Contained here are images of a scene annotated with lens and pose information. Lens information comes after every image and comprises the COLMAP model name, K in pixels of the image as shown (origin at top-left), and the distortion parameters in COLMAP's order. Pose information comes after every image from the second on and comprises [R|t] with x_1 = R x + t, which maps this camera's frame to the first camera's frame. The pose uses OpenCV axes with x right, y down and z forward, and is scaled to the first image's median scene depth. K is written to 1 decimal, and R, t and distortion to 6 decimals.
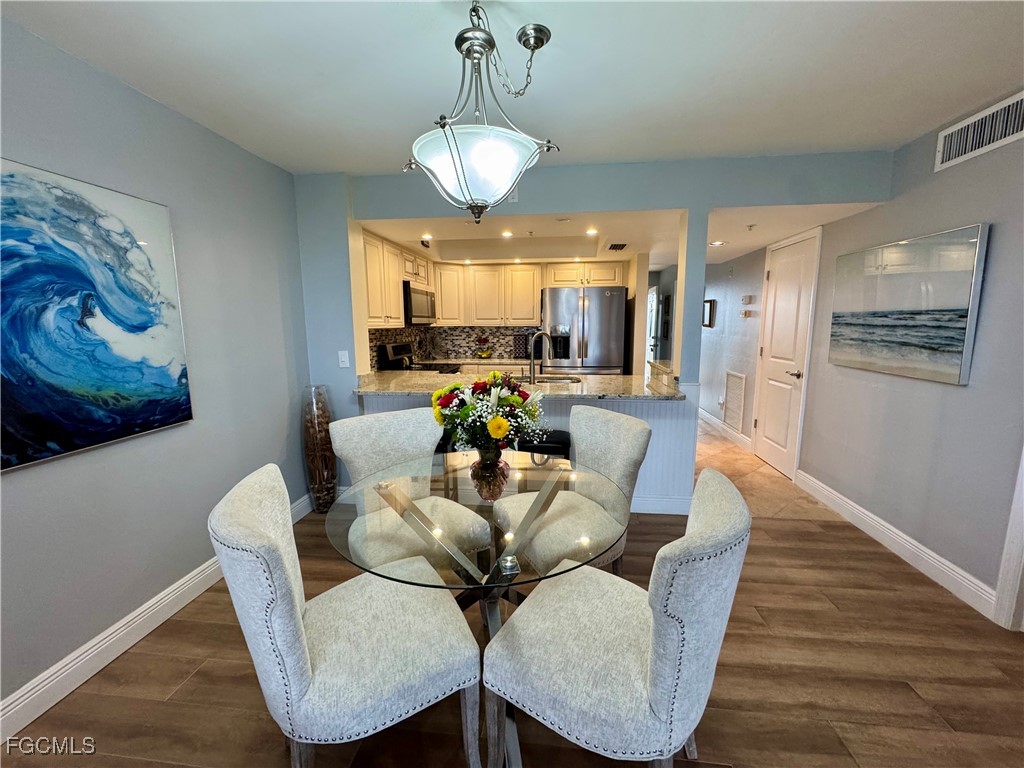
lens RADIAL K [[408.5, 0, 513.9], [0, 408.5, 381.5], [0, 0, 1]] dist [-0.000323, -0.000065]
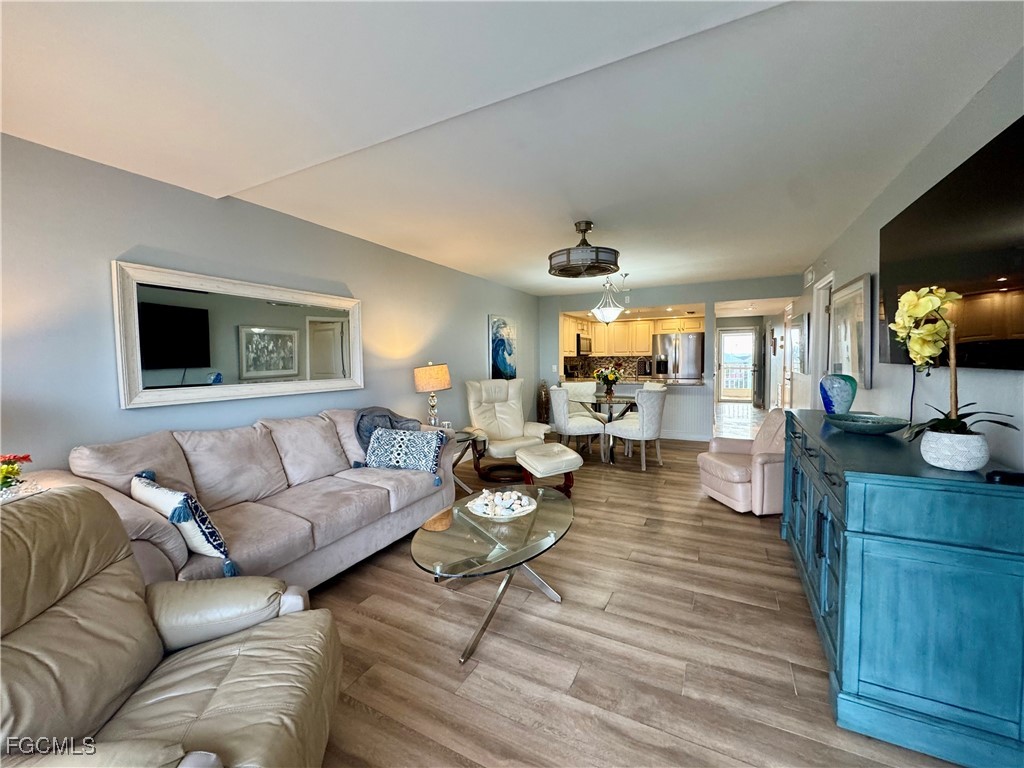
lens RADIAL K [[408.5, 0, 513.9], [0, 408.5, 381.5], [0, 0, 1]] dist [-0.000323, -0.000065]
pose [[0.936771, 0.012691, -0.349712, 0.146802], [-0.042720, 0.996015, -0.078288, 0.159018], [0.347325, 0.088278, 0.933580, -0.960619]]
